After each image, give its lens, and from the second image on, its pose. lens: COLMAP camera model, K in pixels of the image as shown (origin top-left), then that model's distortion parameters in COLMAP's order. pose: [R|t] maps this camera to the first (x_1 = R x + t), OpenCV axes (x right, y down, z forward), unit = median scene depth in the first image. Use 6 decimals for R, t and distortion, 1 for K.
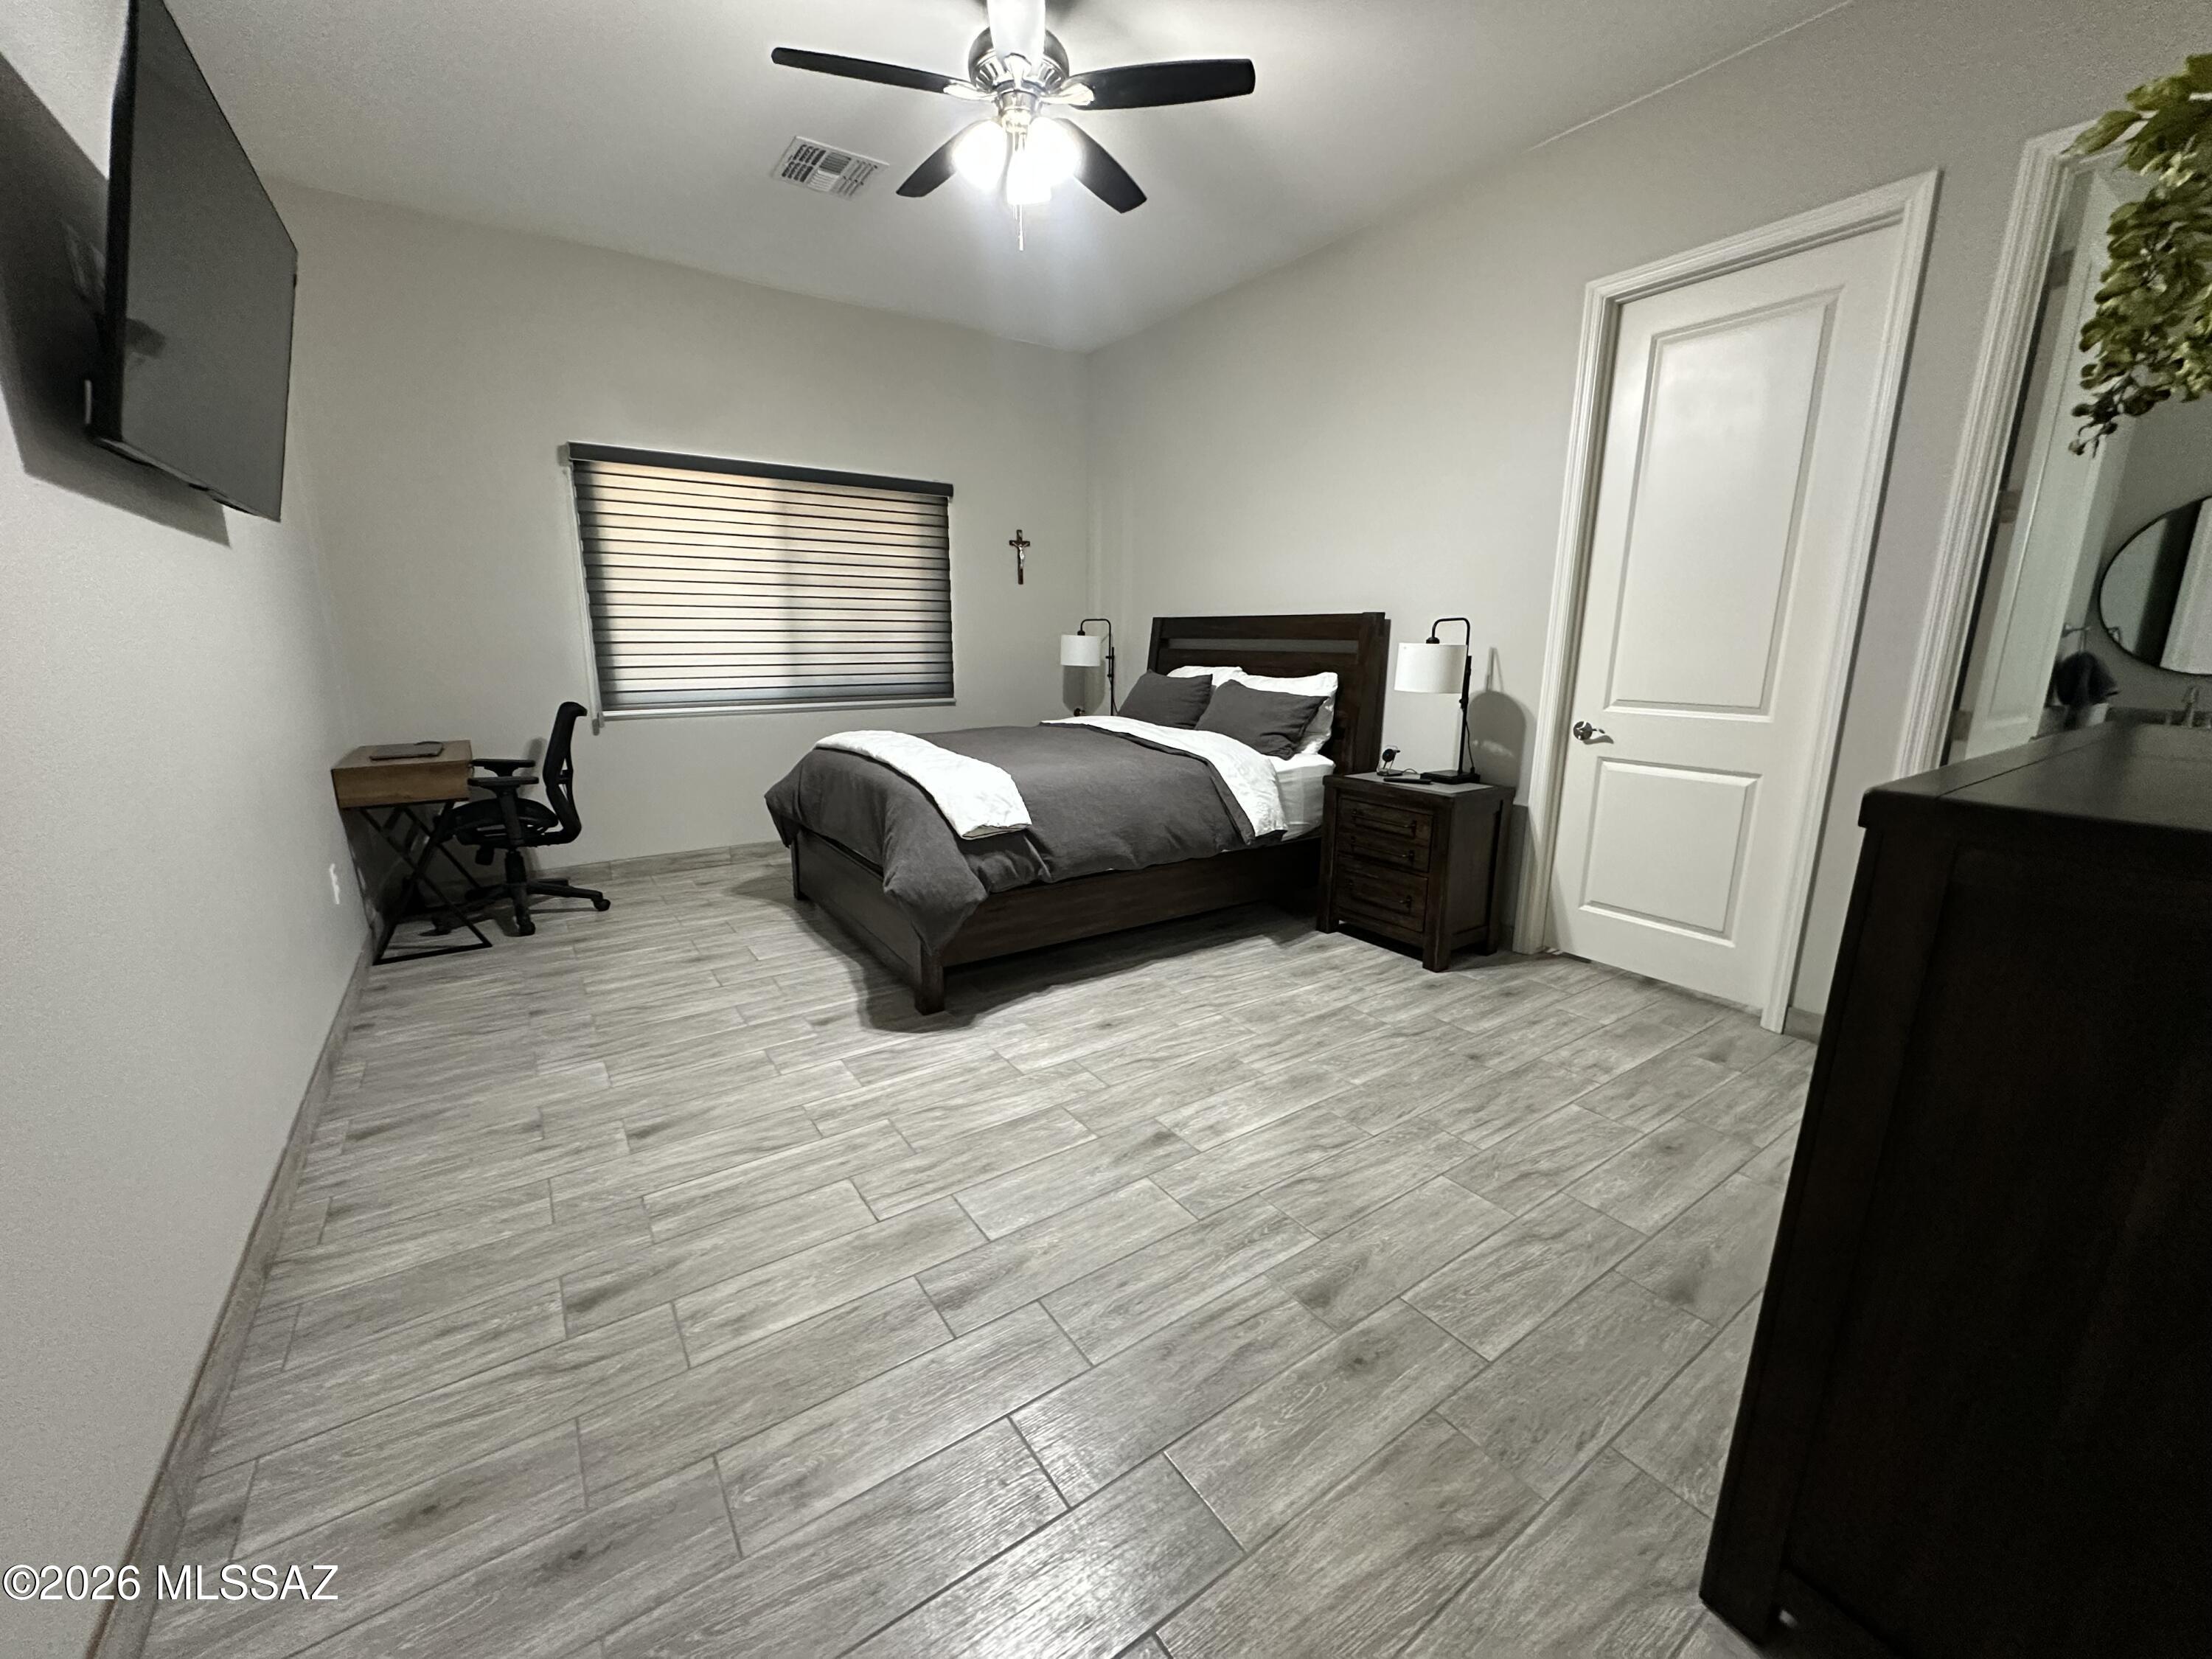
lens RADIAL K [[876.7, 0, 1103.6], [0, 876.7, 833.3], [0, 0, 1]] dist [0.000548, -0.000156]
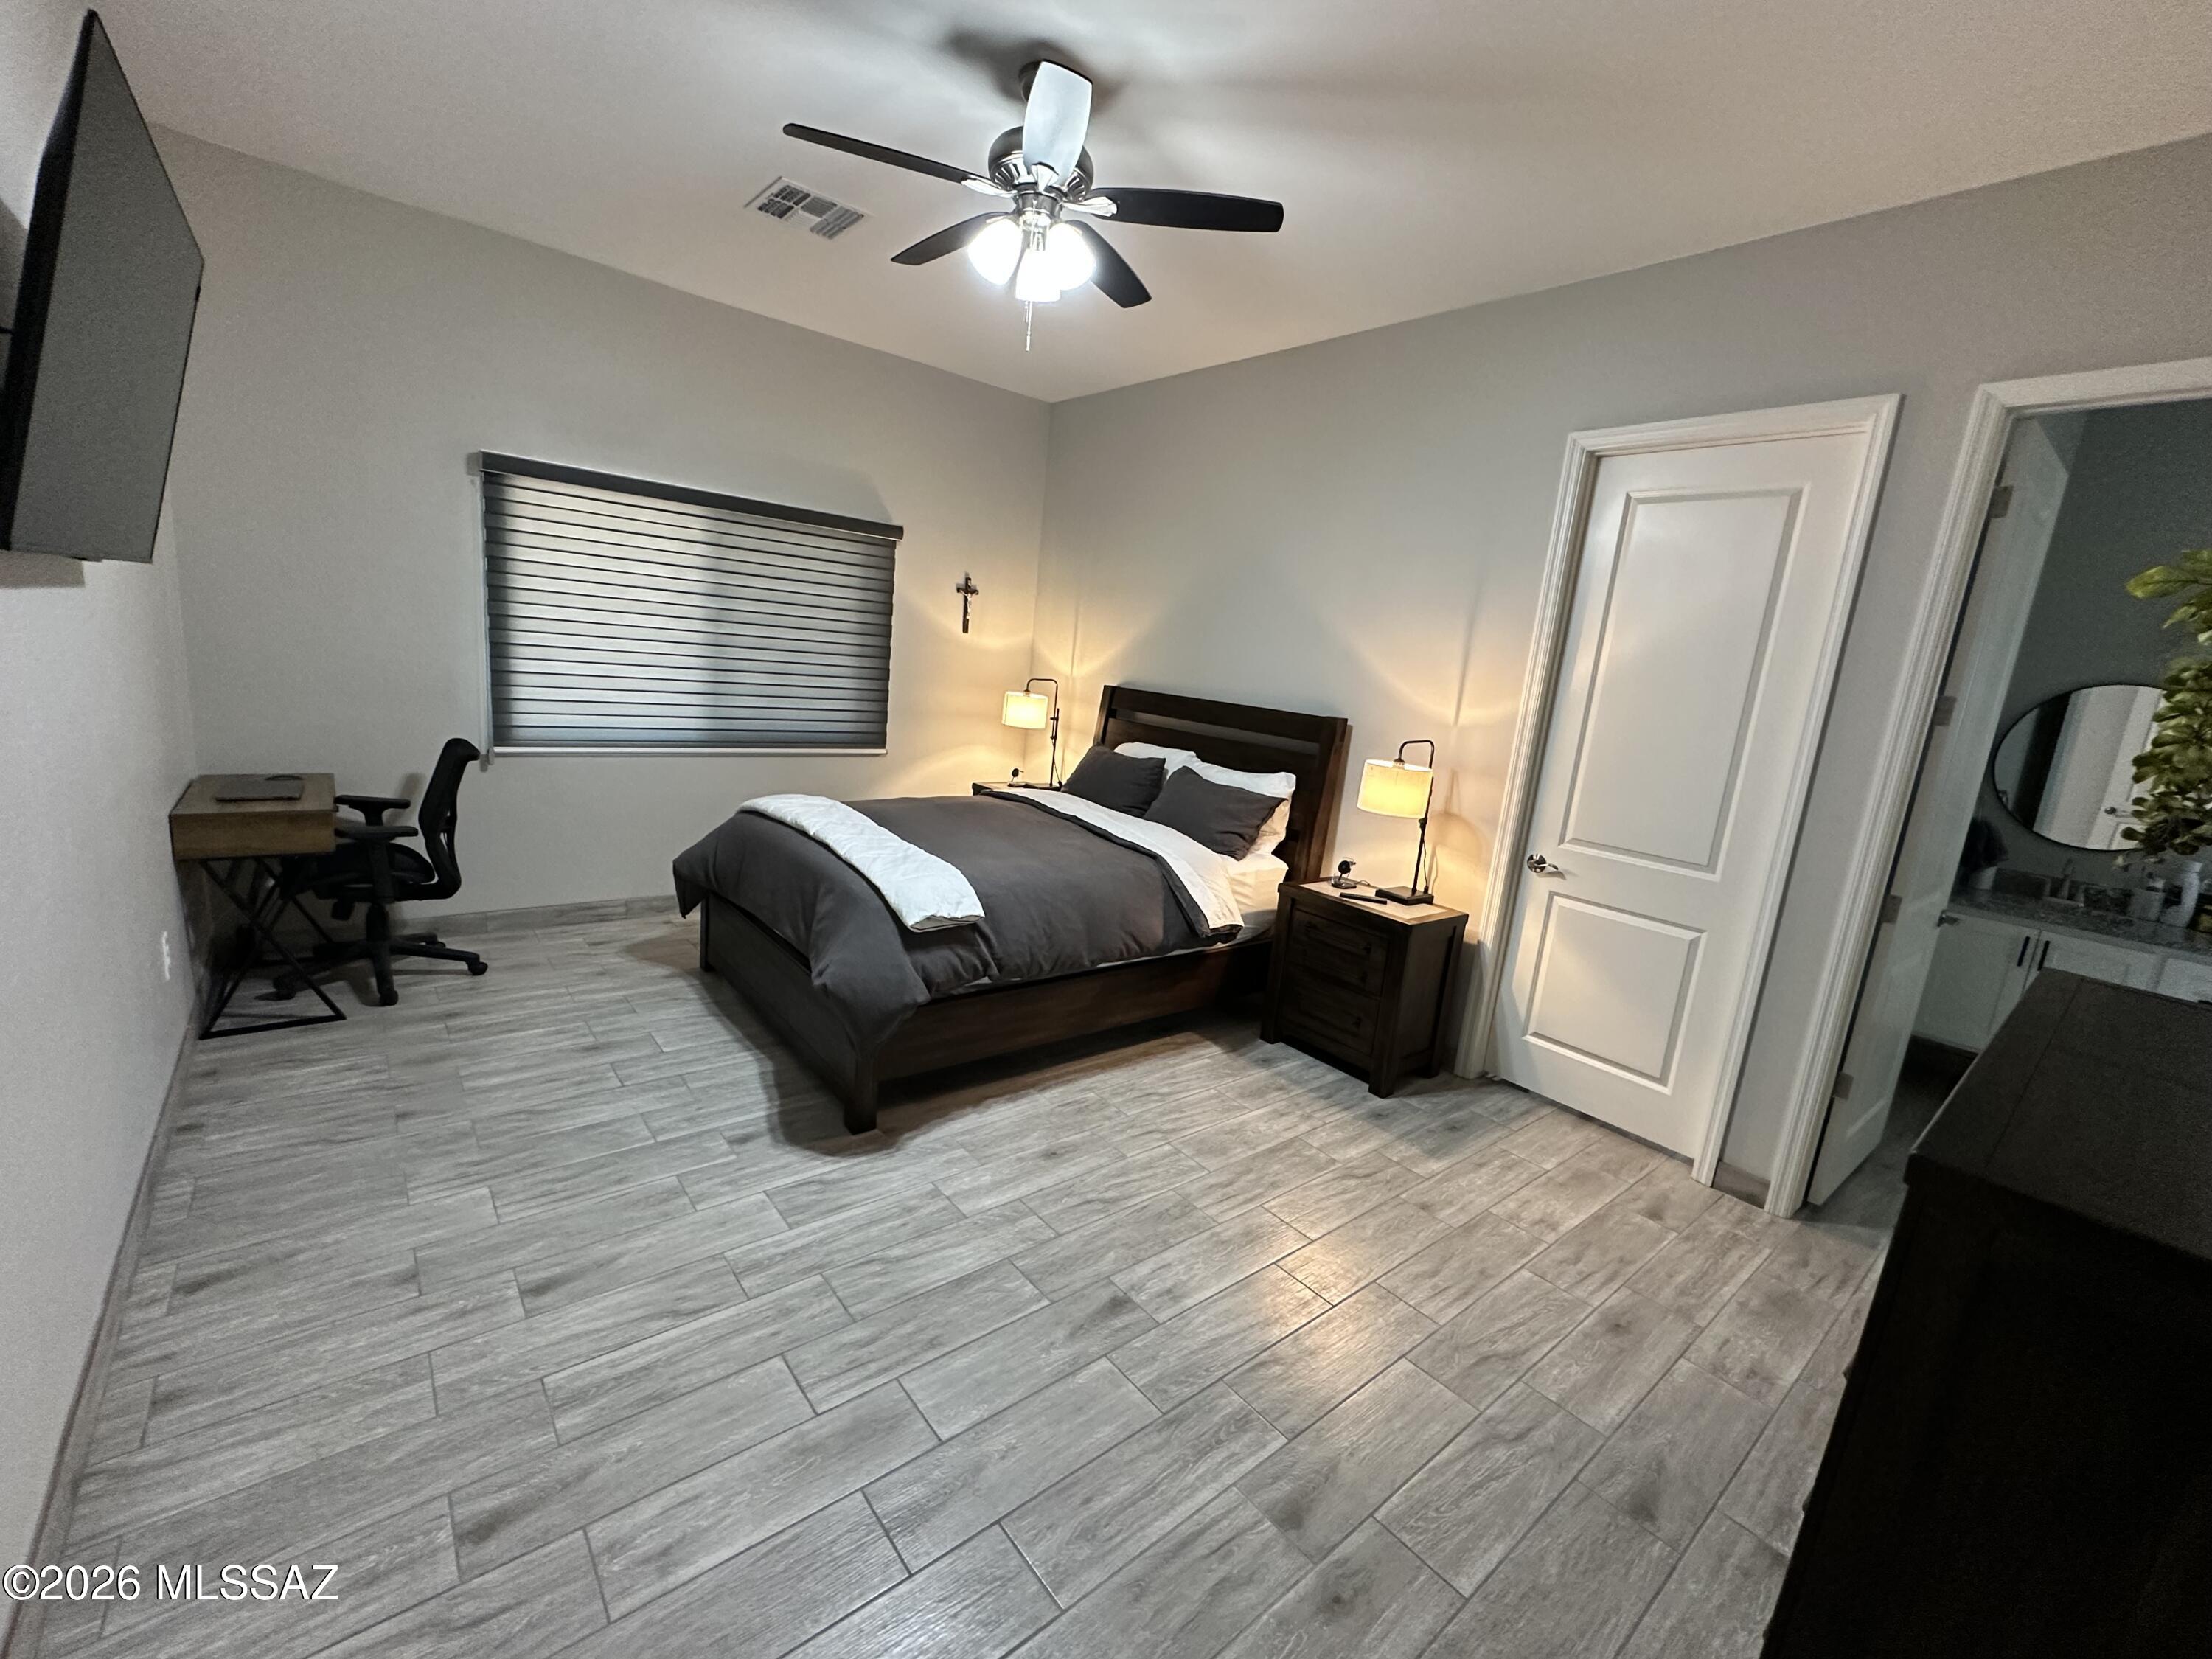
lens RADIAL K [[915.9, 0, 1104.0], [0, 915.9, 835.0], [0, 0, 1]] dist [0.000541, 0.000117]
pose [[0.991904, 0.070379, 0.105700, -0.082322], [-0.068331, 0.997400, -0.022883, -0.125398], [-0.107036, 0.015475, 0.994135, 0.007580]]
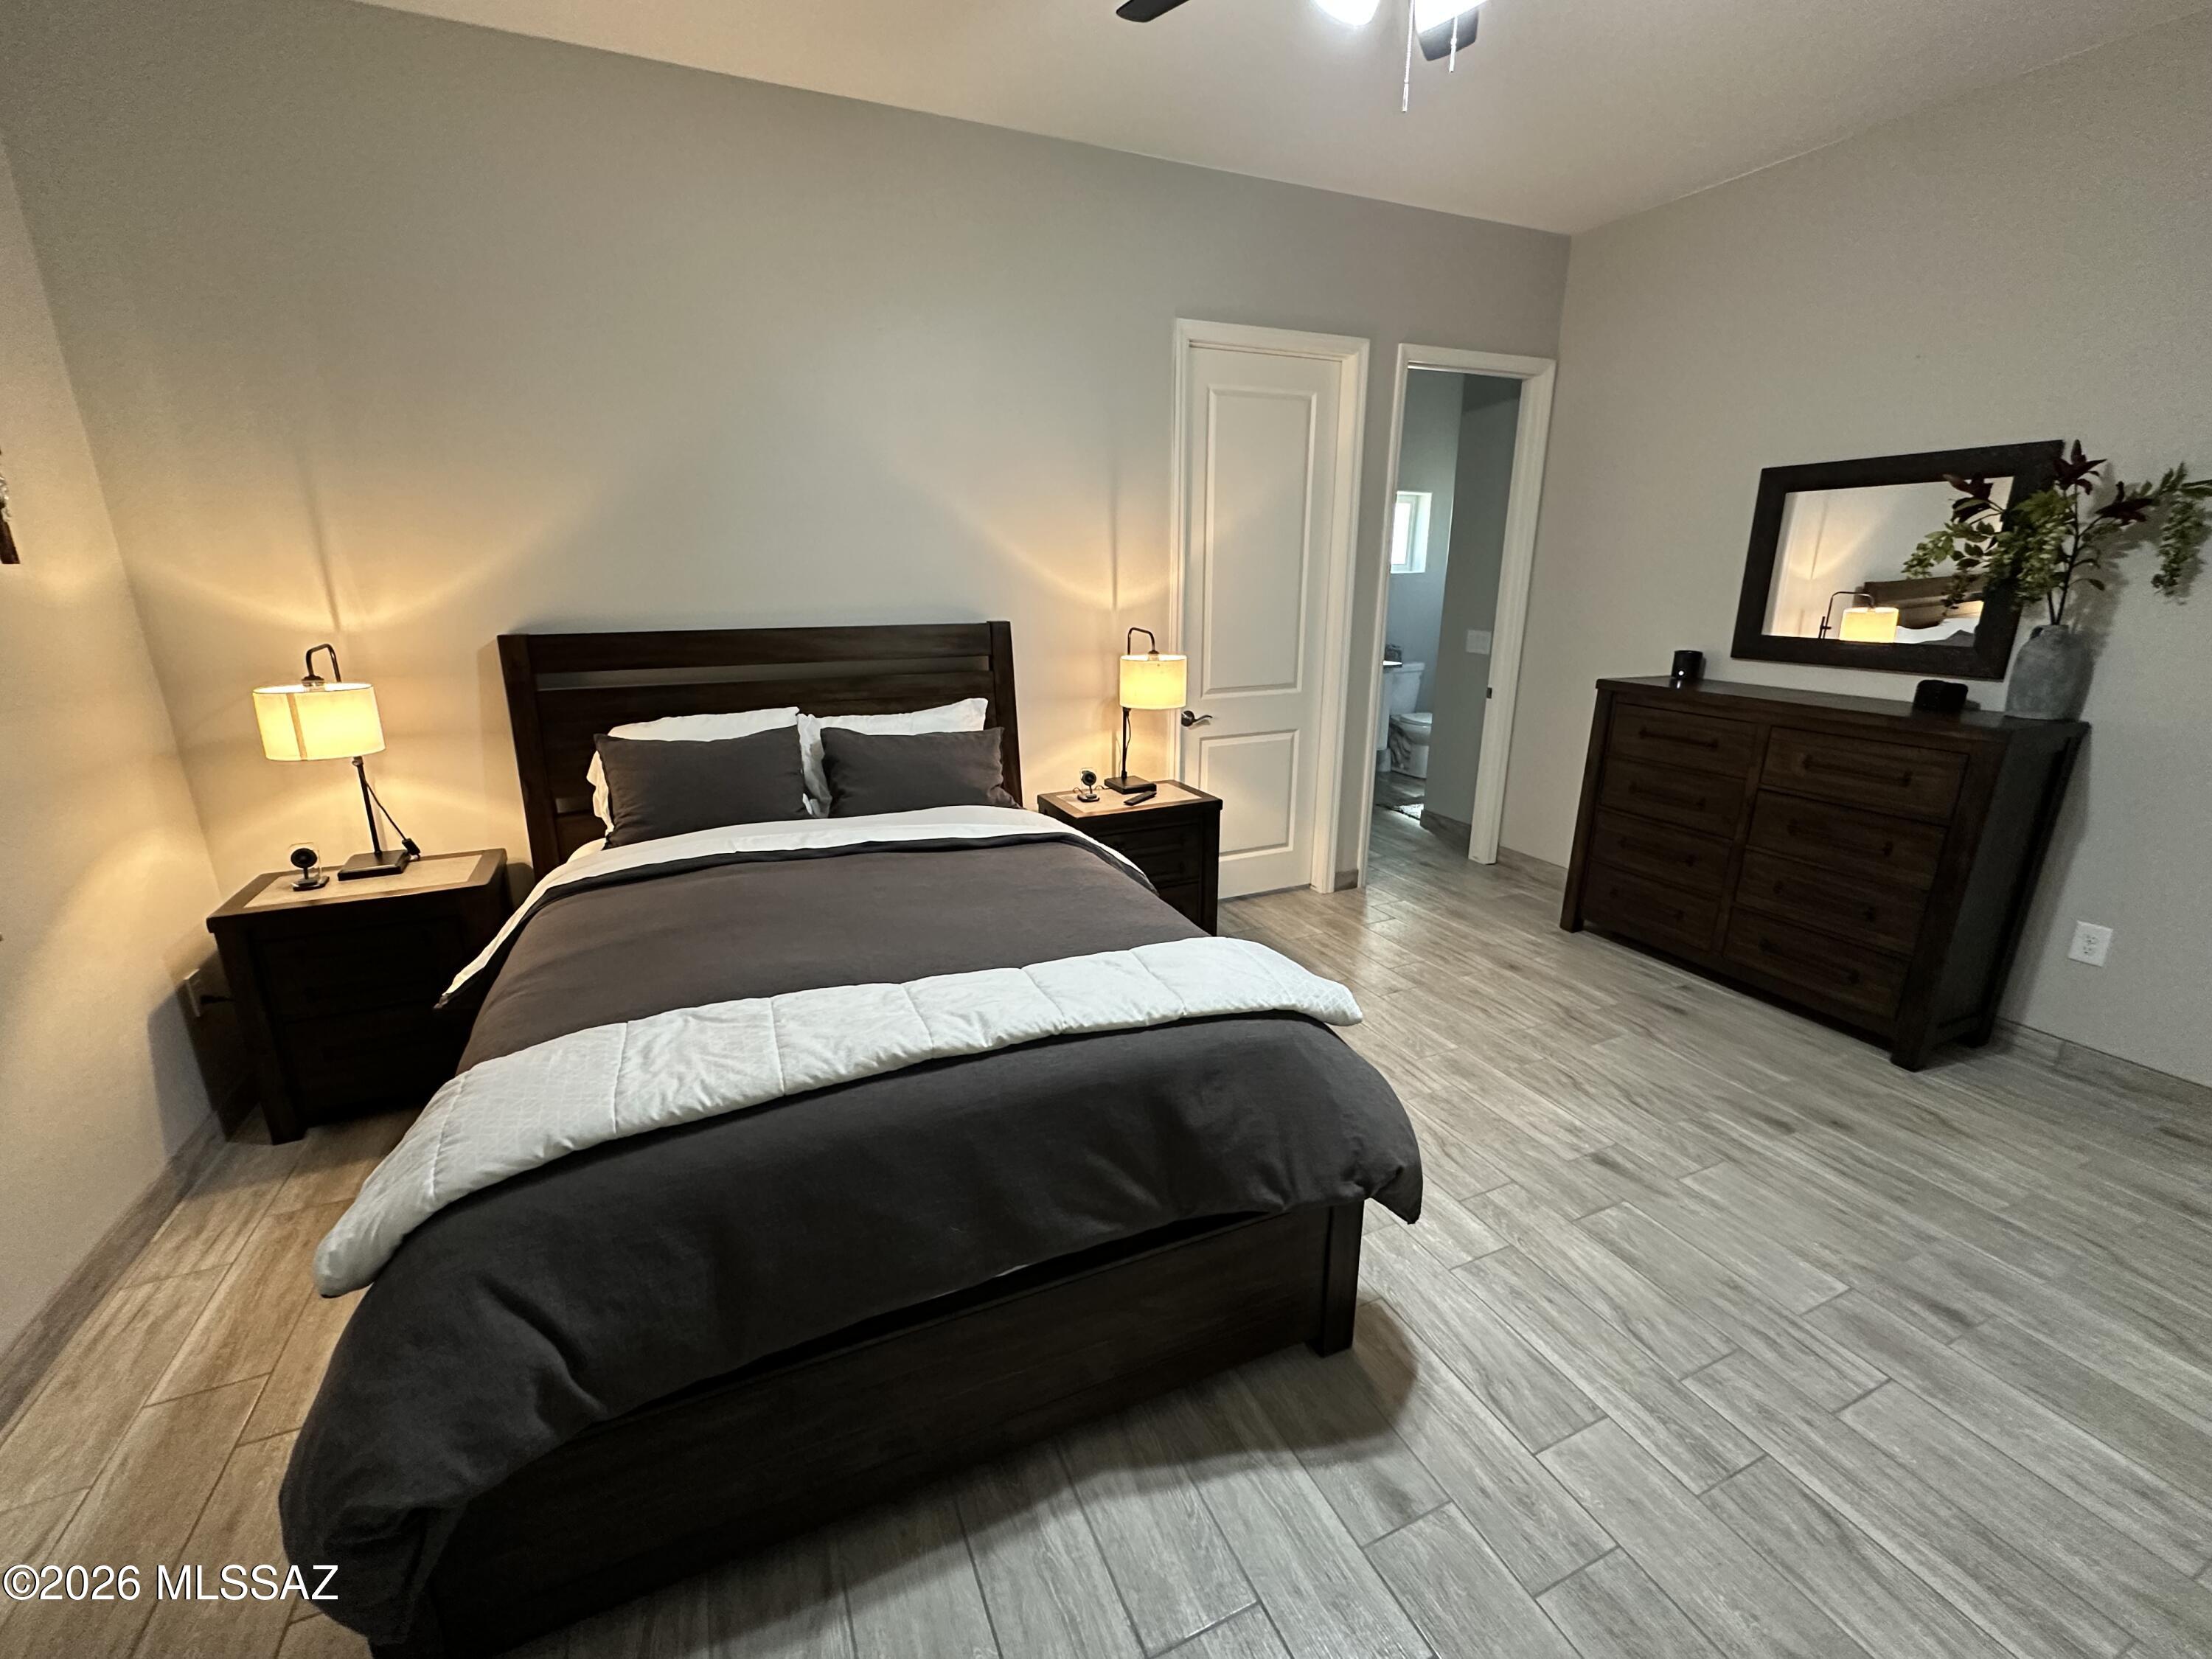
lens RADIAL K [[915.9, 0, 1104.0], [0, 915.9, 835.0], [0, 0, 1]] dist [0.000541, 0.000117]
pose [[0.177399, -0.283266, 0.942491, -0.900765], [0.219669, 0.944917, 0.242648, -0.396668], [-0.959310, 0.163990, 0.229852, 1.164436]]
